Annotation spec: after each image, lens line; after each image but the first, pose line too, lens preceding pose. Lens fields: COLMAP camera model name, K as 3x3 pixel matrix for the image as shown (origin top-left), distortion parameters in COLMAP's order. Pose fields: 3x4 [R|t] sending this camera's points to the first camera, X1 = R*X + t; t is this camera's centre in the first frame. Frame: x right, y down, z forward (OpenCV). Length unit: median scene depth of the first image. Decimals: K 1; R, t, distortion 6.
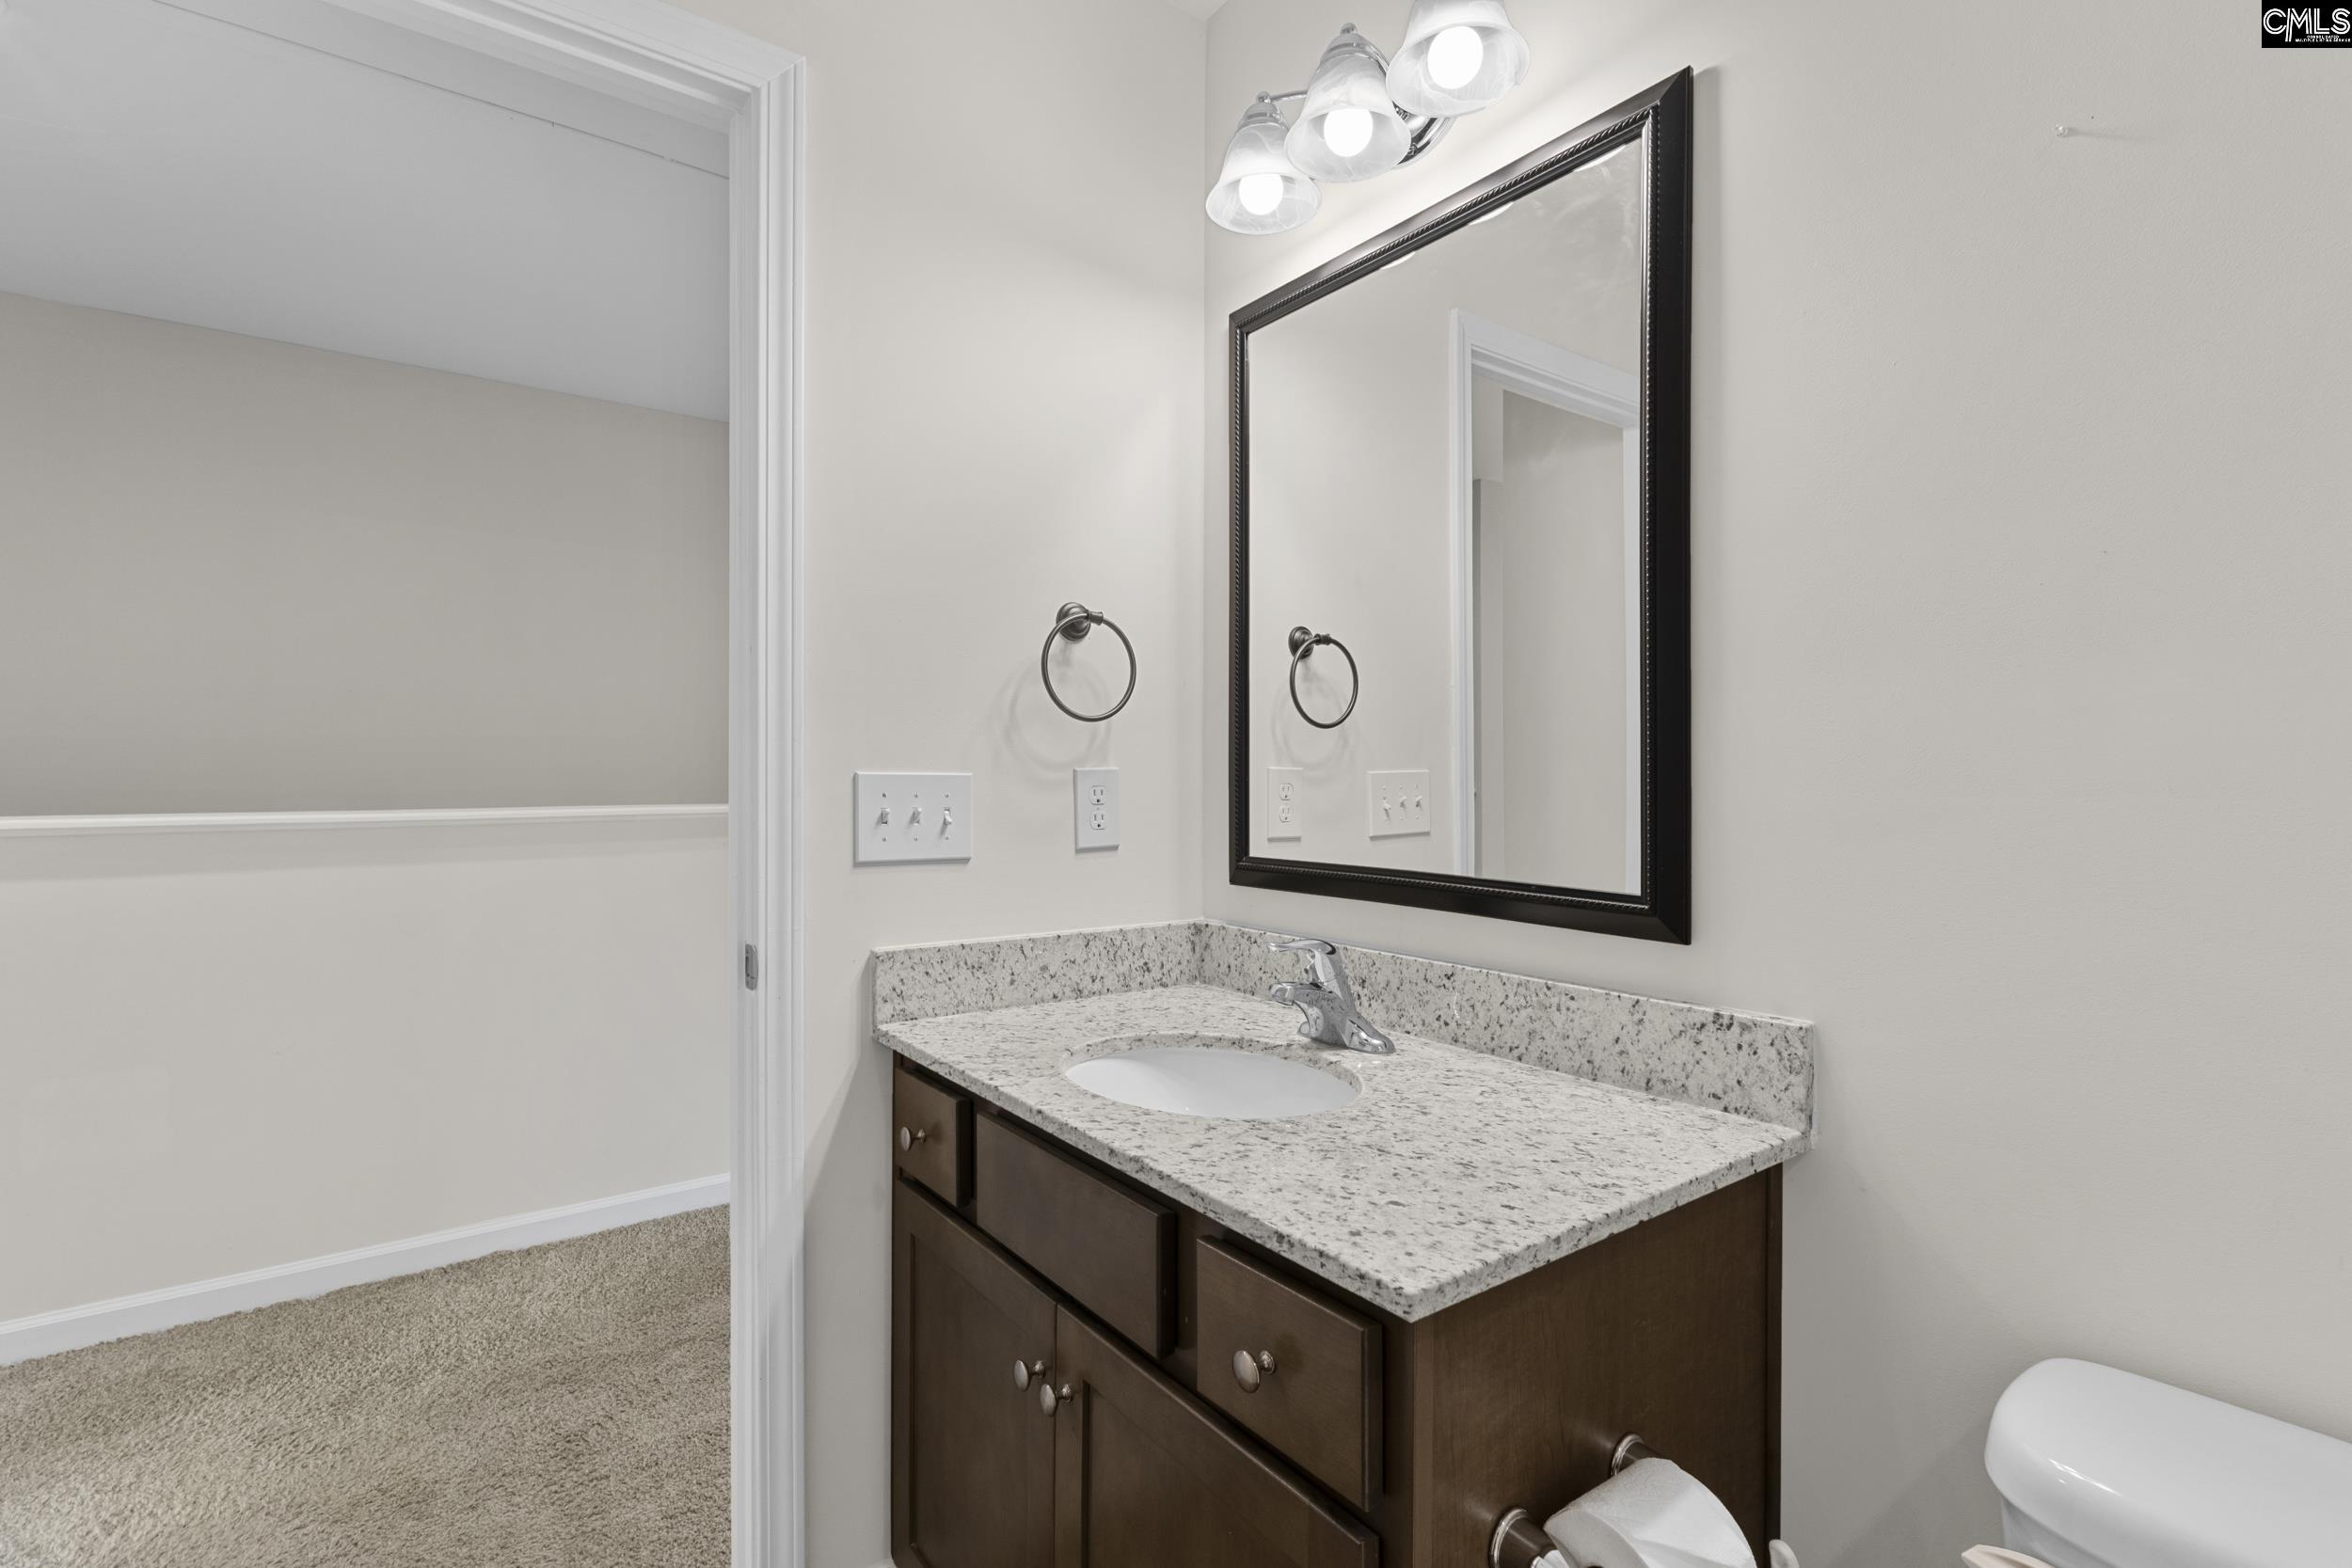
lens RADIAL K [[1081.5, 0, 1184.4], [0, 1081.5, 793.2], [0, 0, 1]] dist [-0.006414, -0.000334]
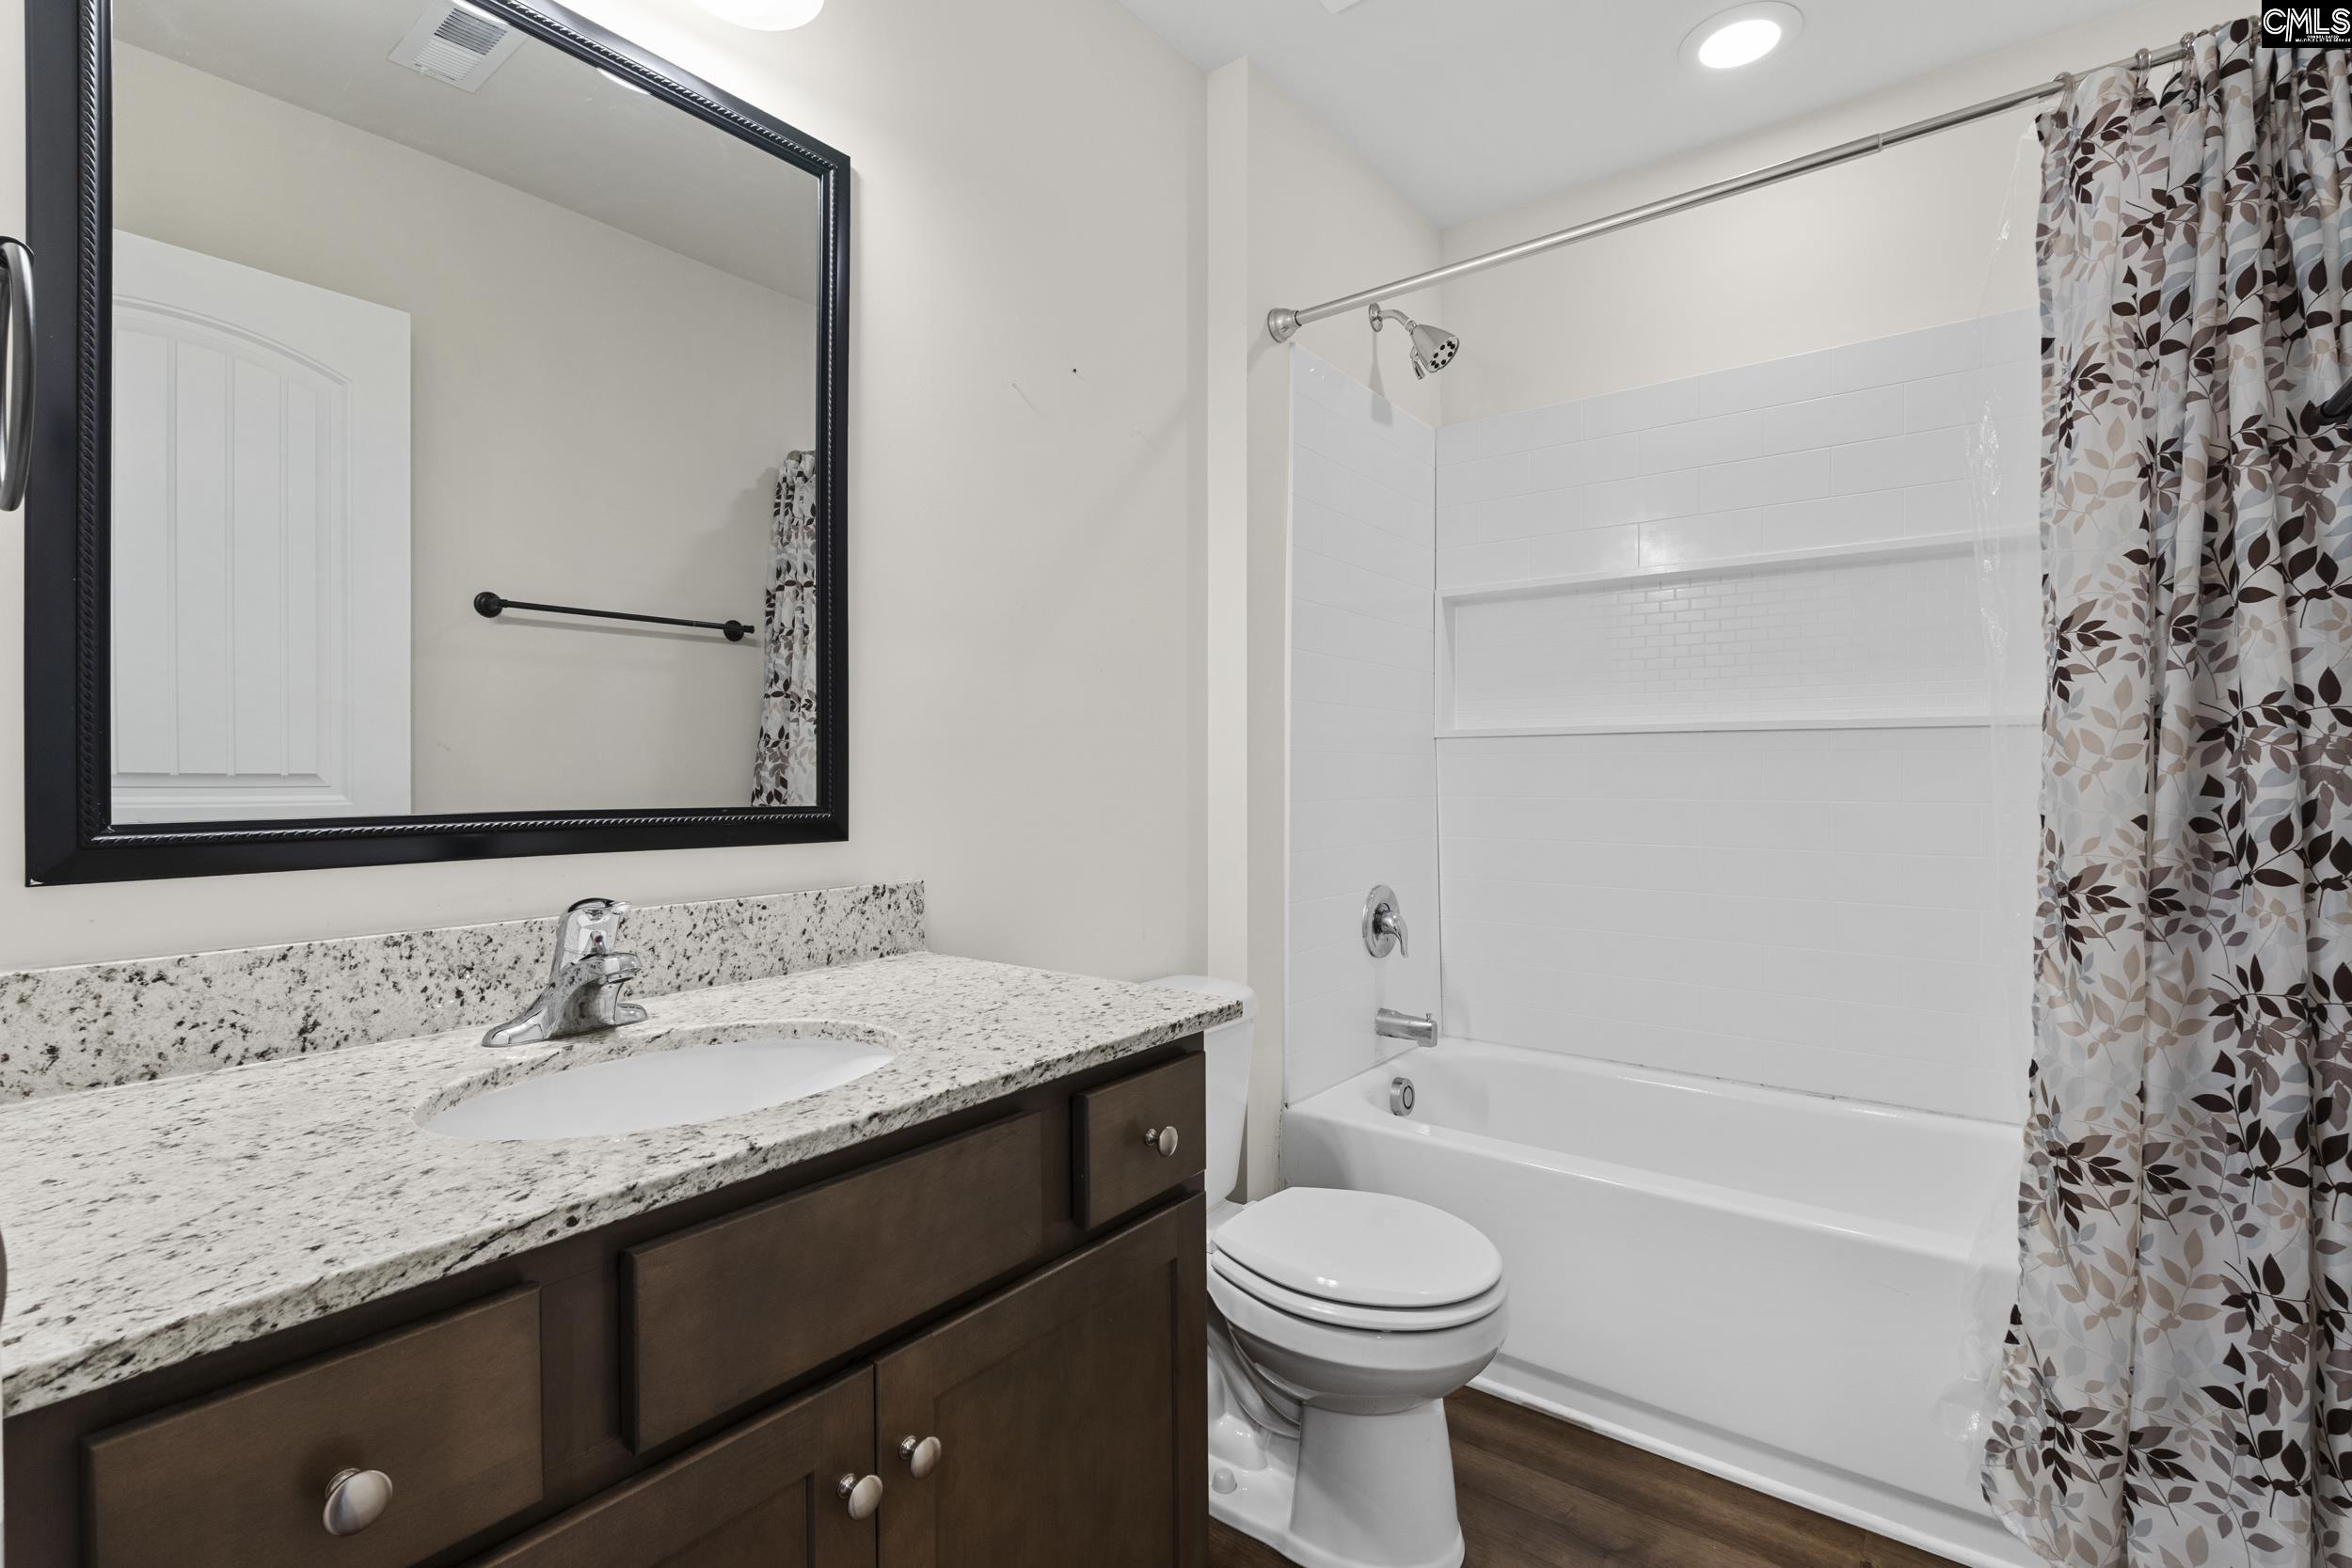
lens RADIAL K [[1081.5, 0, 1183.4], [0, 1081.5, 779.3], [0, 0, 1]] dist [-0.006414, -0.000334]
pose [[-0.272558, -0.009257, 0.962095, -0.812713], [0.014469, 0.999801, 0.013718, 0.052448], [-0.962030, 0.017659, -0.272370, 0.898154]]
